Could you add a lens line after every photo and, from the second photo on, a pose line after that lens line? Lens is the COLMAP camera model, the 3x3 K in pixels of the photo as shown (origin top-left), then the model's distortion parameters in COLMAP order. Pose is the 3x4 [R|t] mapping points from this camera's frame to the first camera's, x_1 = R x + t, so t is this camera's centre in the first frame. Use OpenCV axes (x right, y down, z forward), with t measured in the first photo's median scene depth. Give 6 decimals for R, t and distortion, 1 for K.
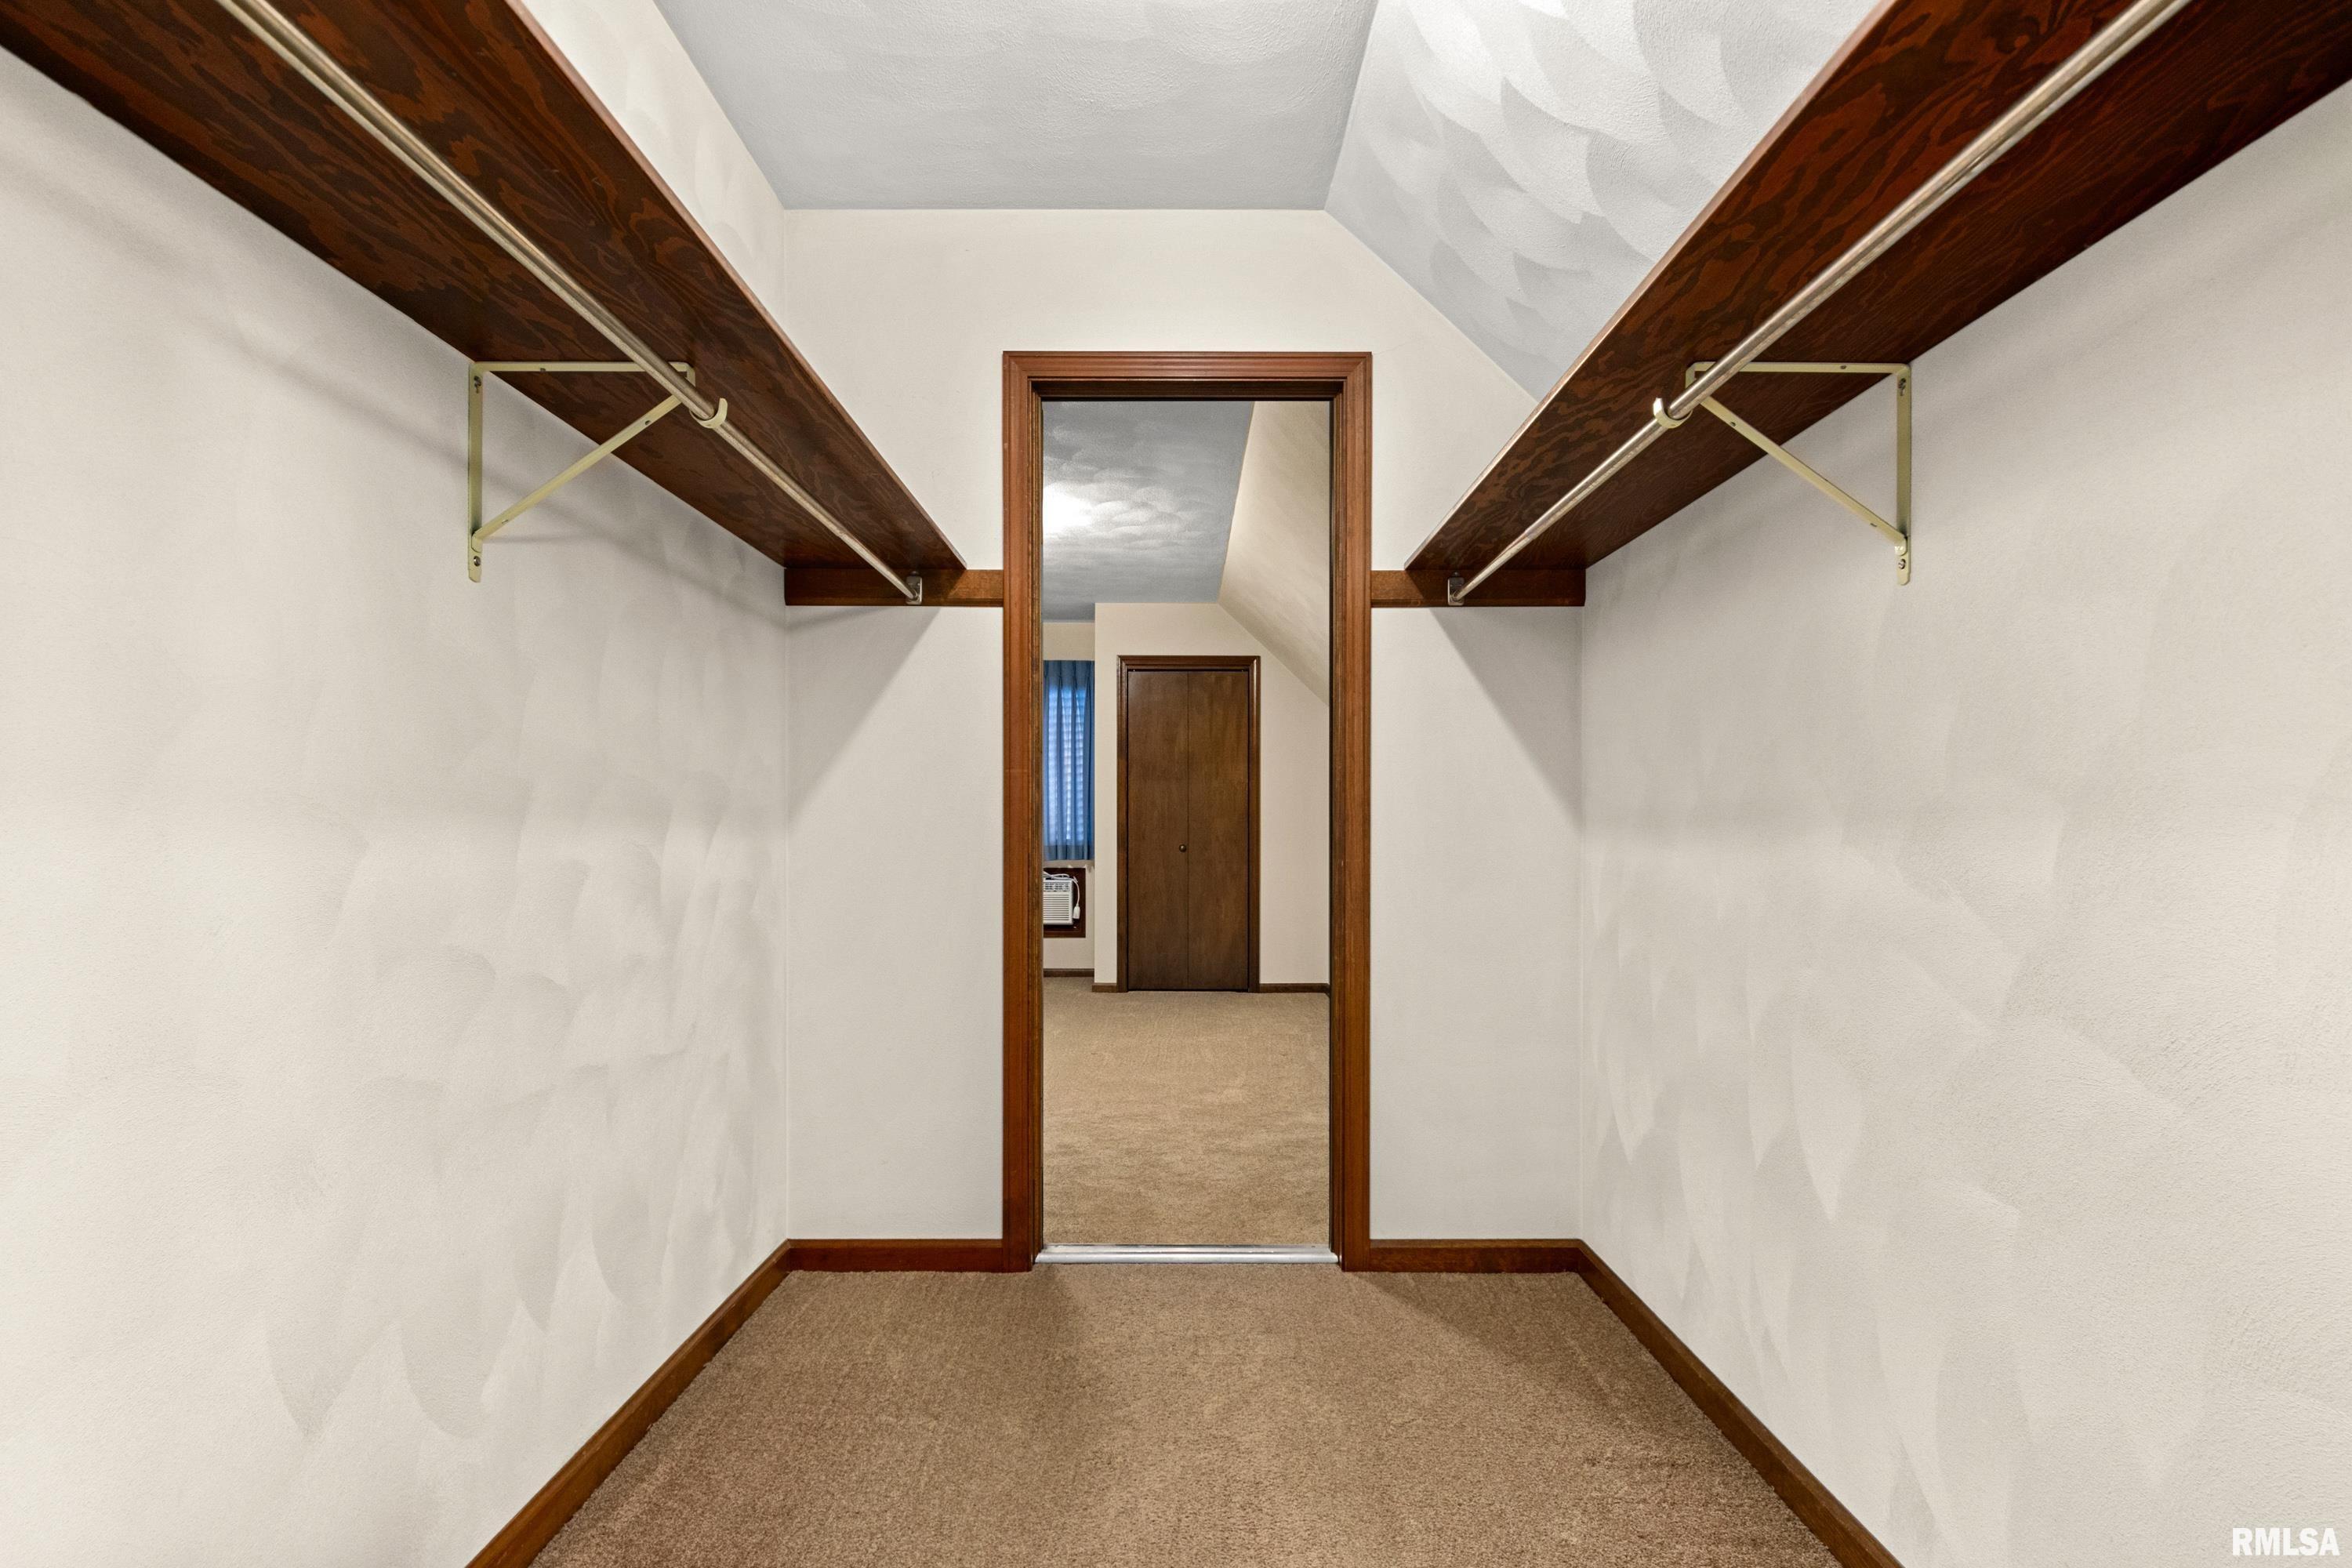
lens RADIAL K [[1203.9, 0, 1175.3], [0, 1203.9, 796.2], [0, 0, 1]] dist [0.009868, -0.001205]
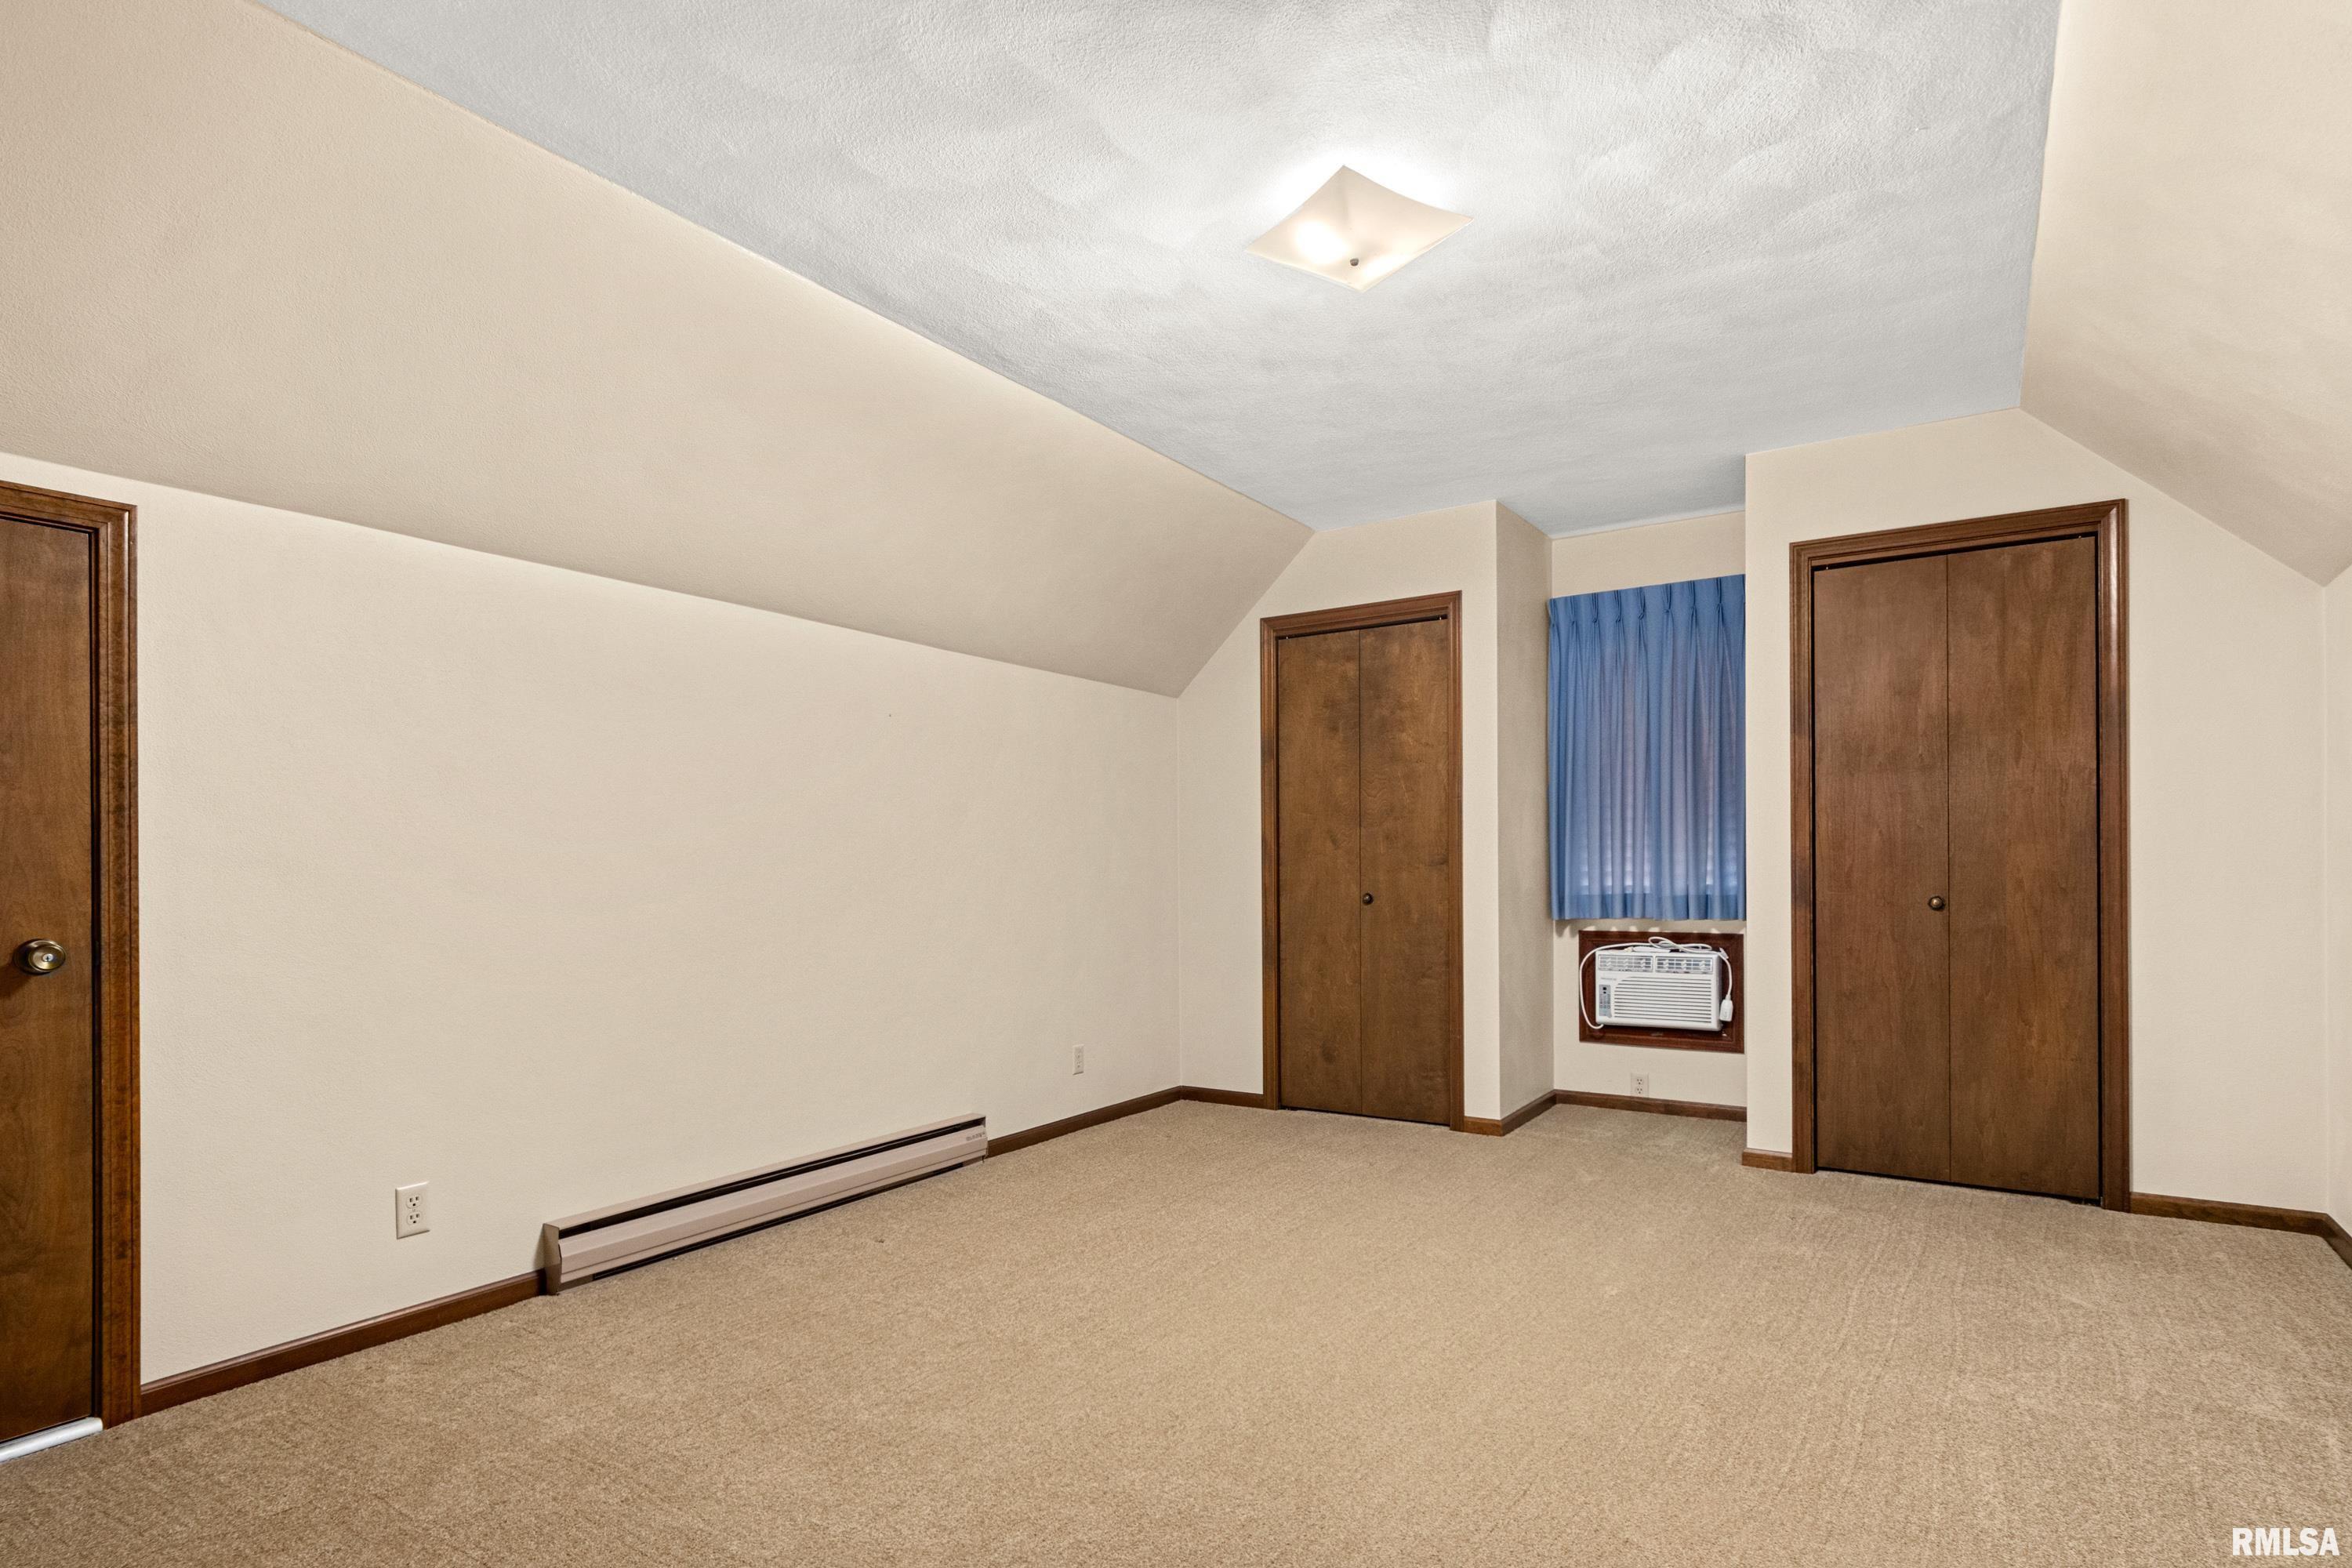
lens RADIAL K [[1203.9, 0, 1184.9], [0, 1203.9, 857.9], [0, 0, 1]] dist [0.009868, -0.001205]
pose [[0.838176, -0.006113, -0.545365, 0.018508], [0.012964, 0.999878, 0.008716, 0.015415], [0.545245, -0.014375, 0.838153, 0.396526]]
